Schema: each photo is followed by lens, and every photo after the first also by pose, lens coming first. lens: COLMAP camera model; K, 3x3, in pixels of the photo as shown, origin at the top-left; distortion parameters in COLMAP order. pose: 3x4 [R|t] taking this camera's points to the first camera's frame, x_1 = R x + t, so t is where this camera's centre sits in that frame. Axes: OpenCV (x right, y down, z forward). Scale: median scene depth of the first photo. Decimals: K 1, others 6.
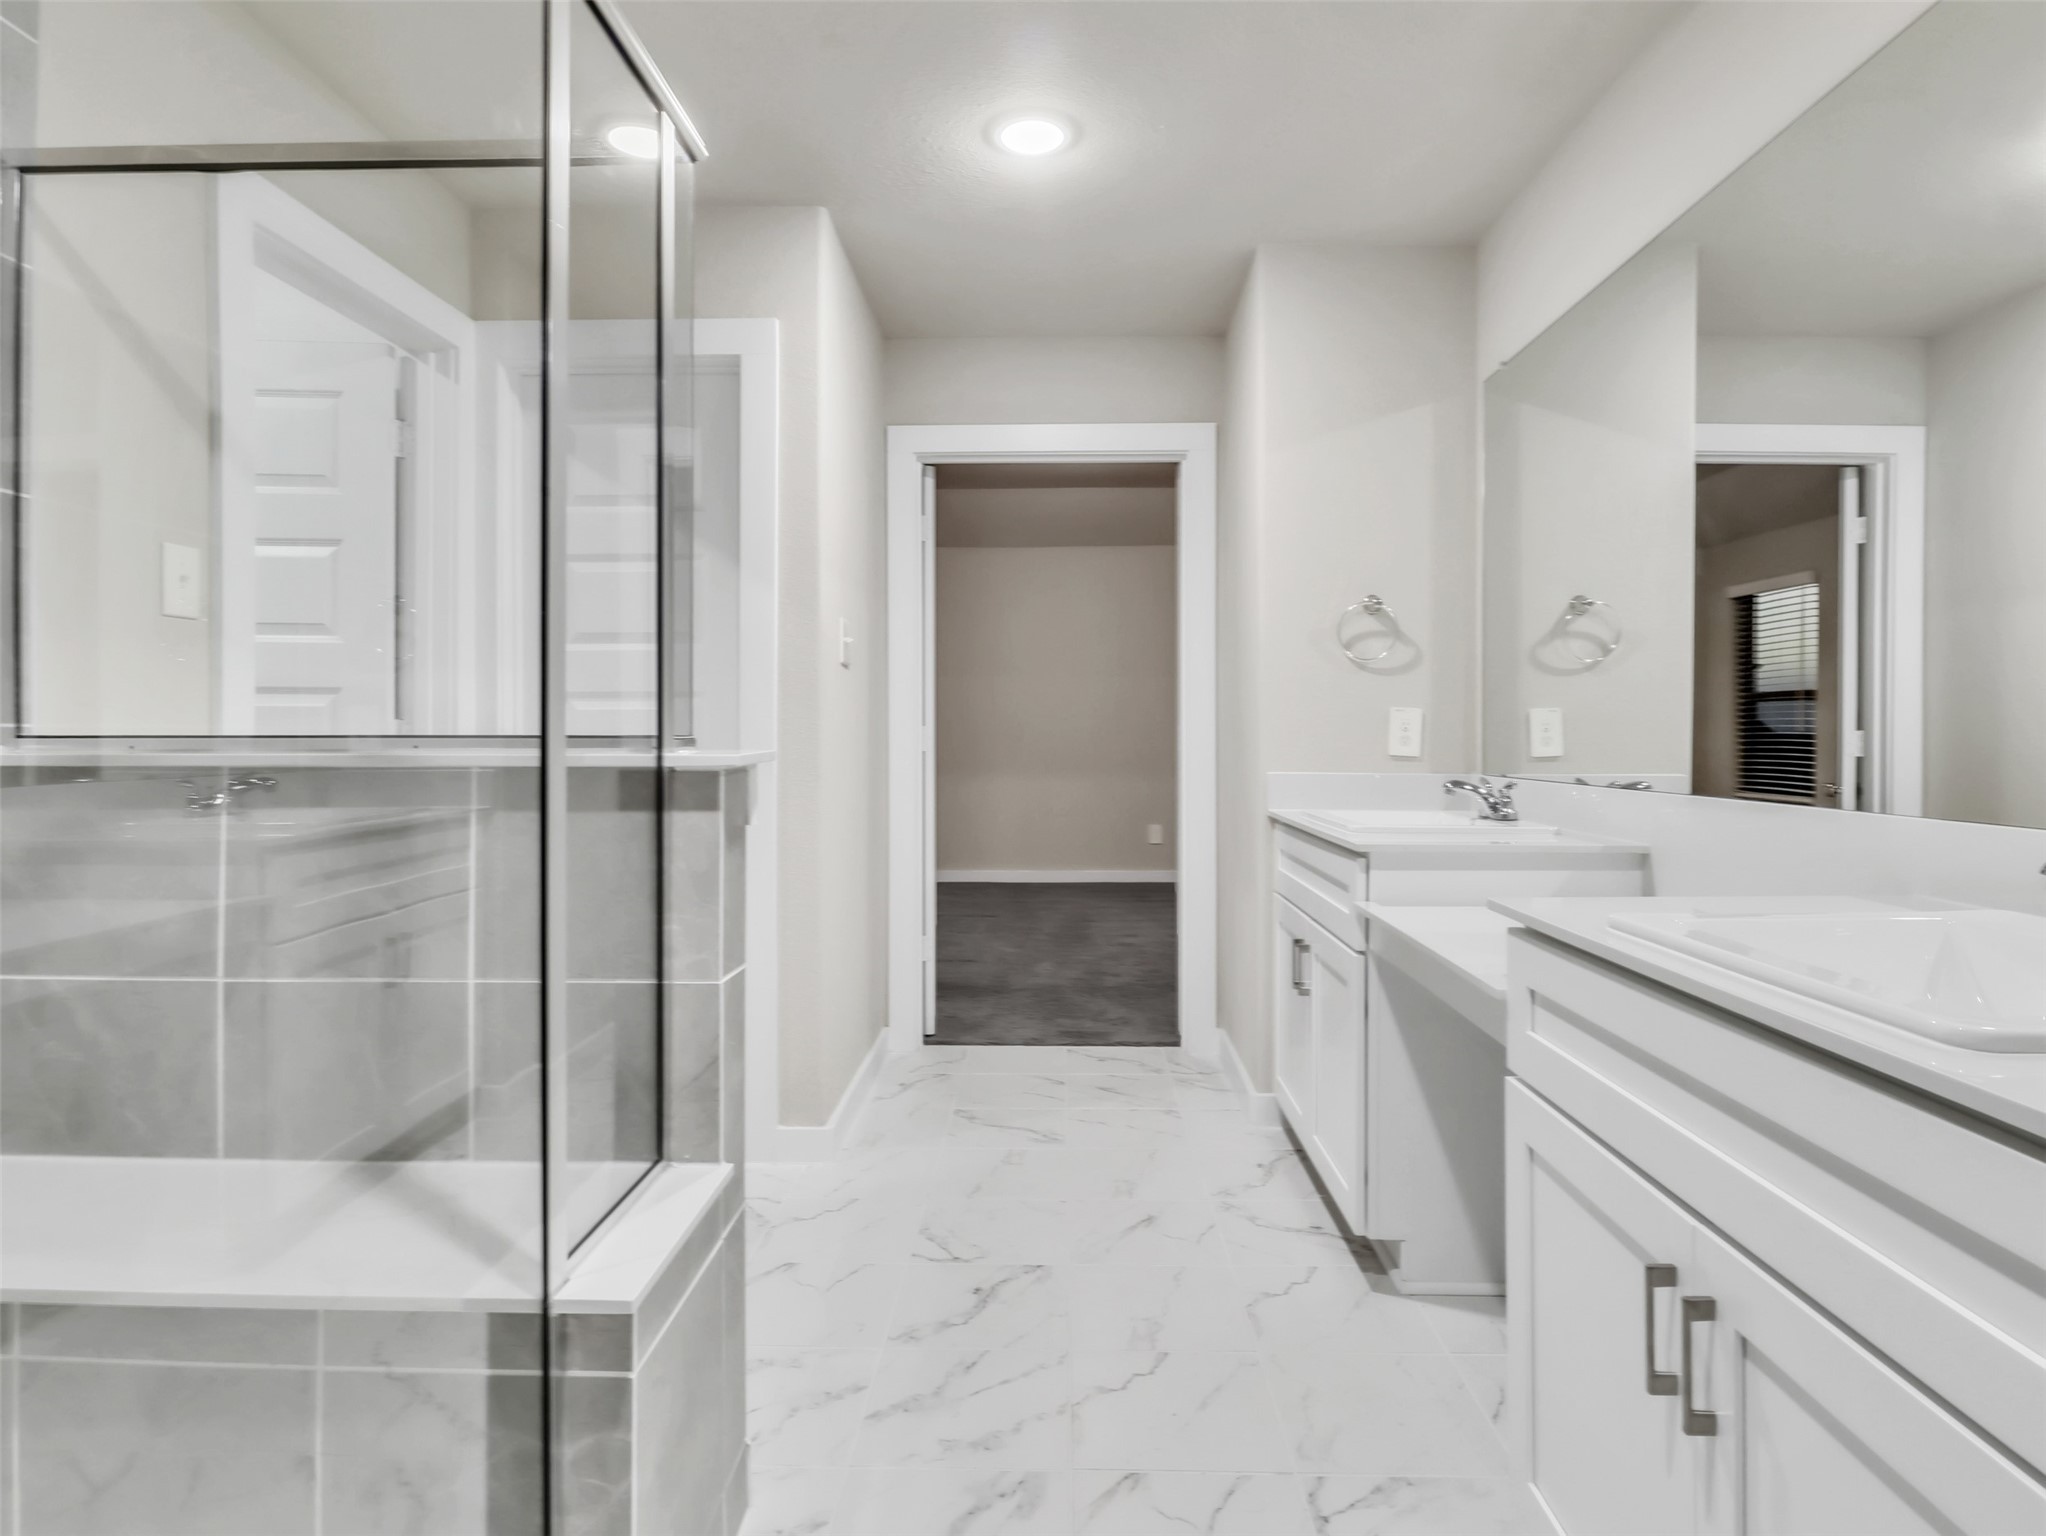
lens RADIAL K [[1166.8, 0, 1023.0], [0, 1166.8, 724.1], [0, 0, 1]] dist [-0.002664, -0.005247]
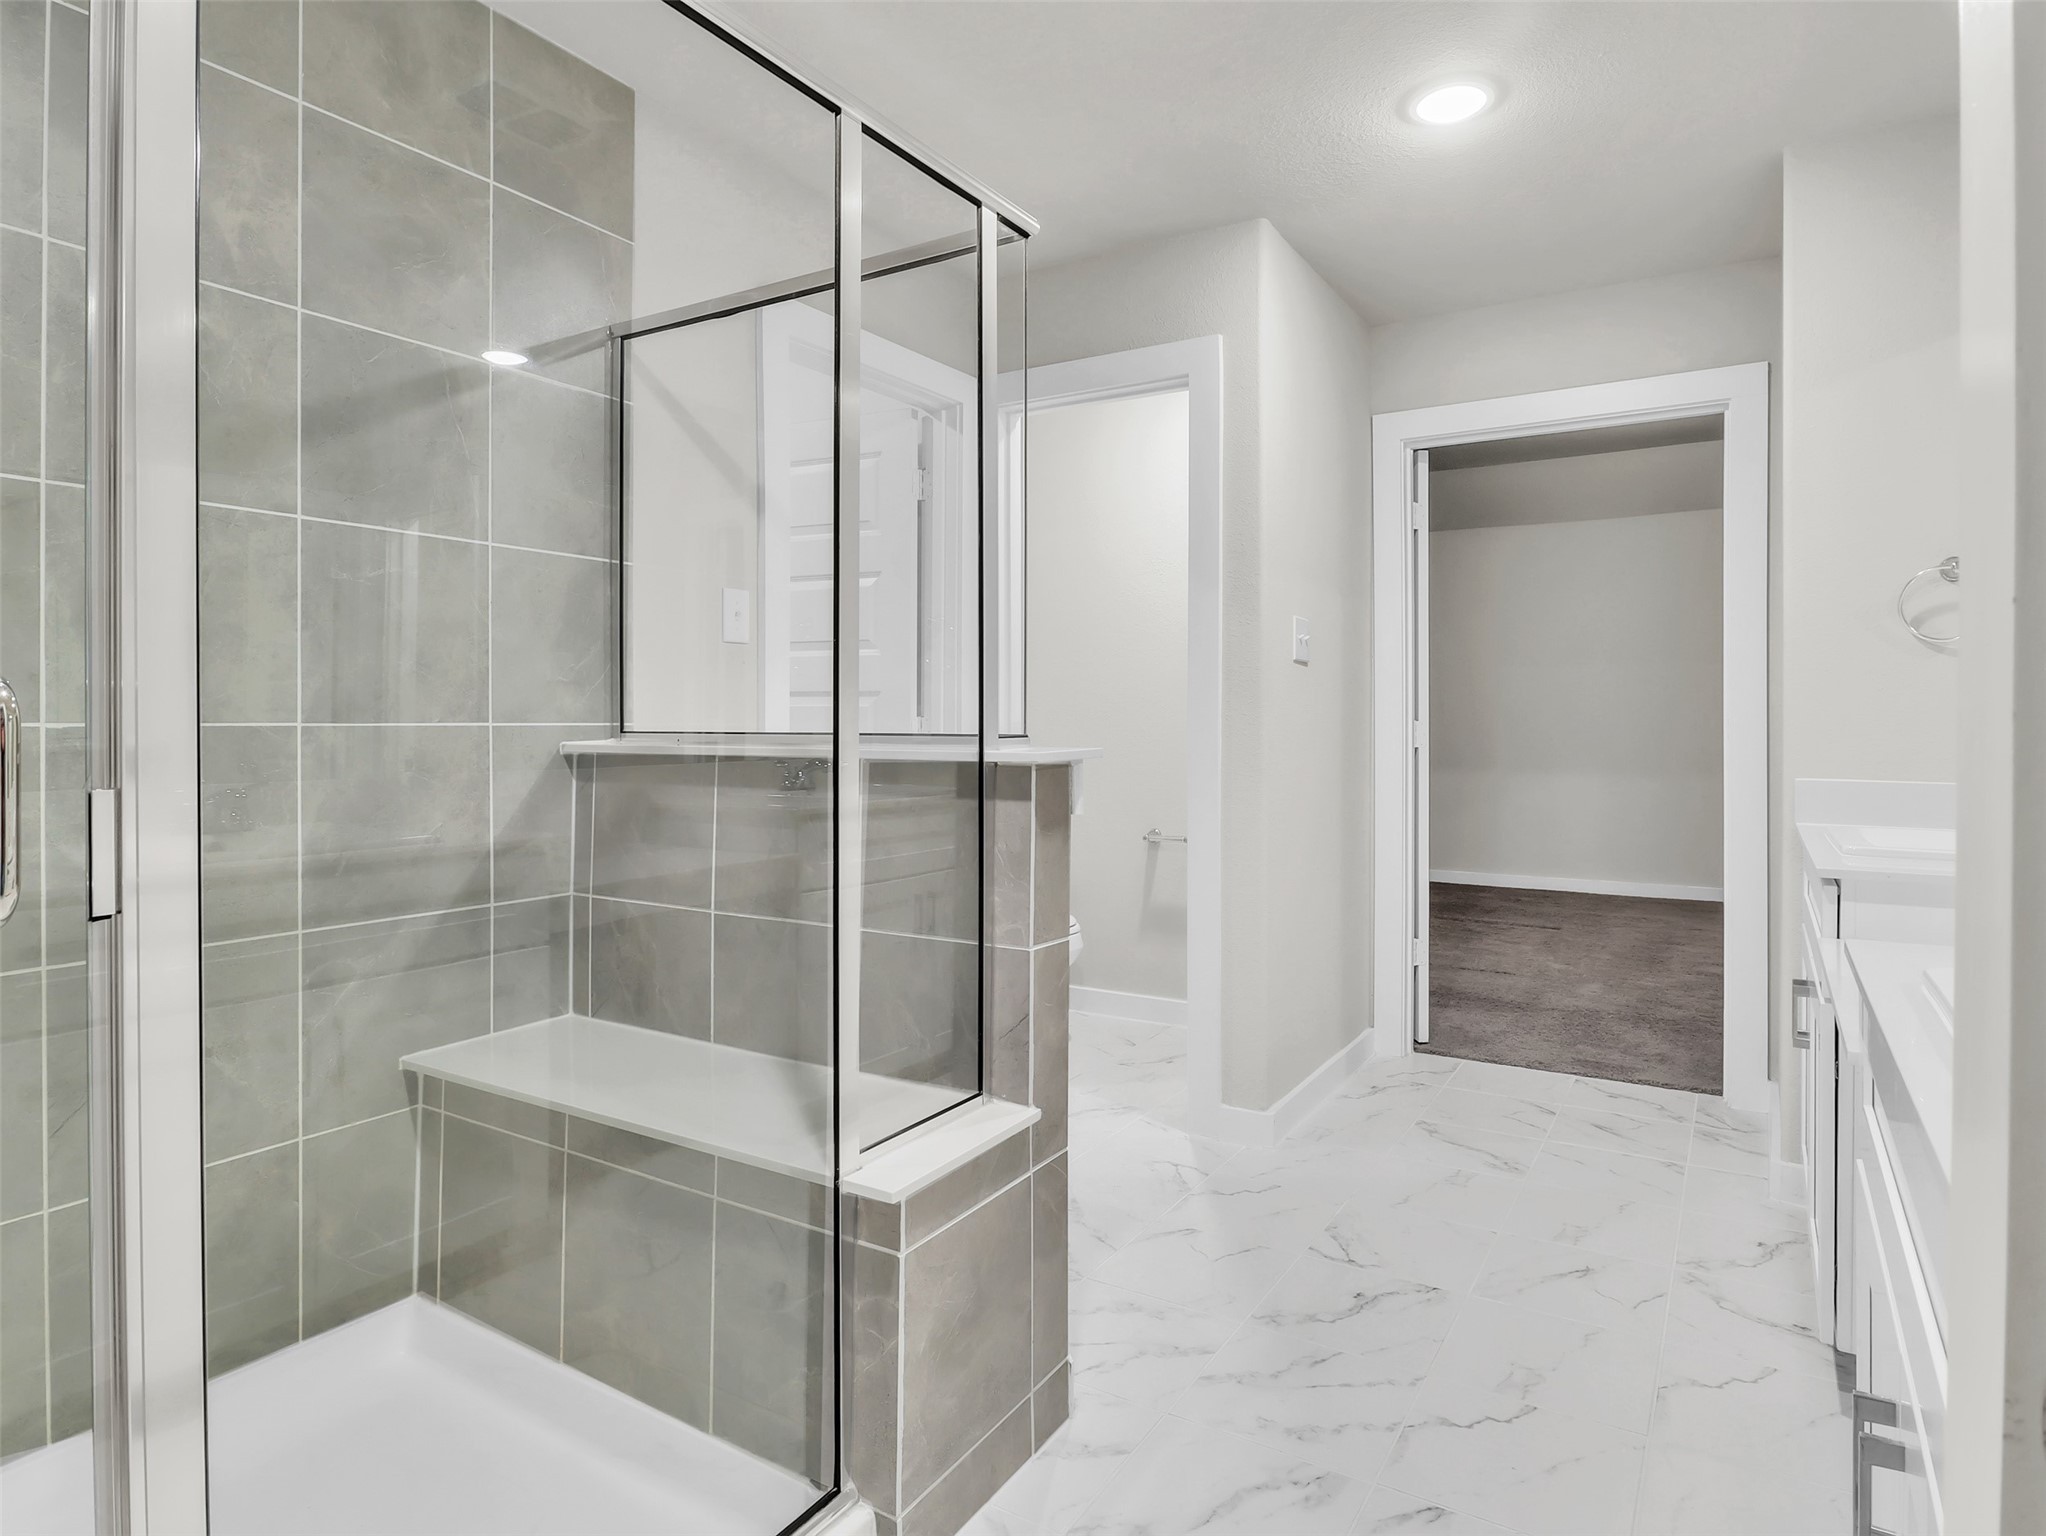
lens RADIAL K [[1176.2, 0, 1017.8], [0, 1176.2, 710.6], [0, 0, 1]] dist [-0.009621, 0.000830]
pose [[0.861243, -0.003000, -0.508184, 0.211296], [0.001591, 0.999994, -0.003207, -0.007241], [0.508190, 0.001953, 0.861242, -0.004481]]
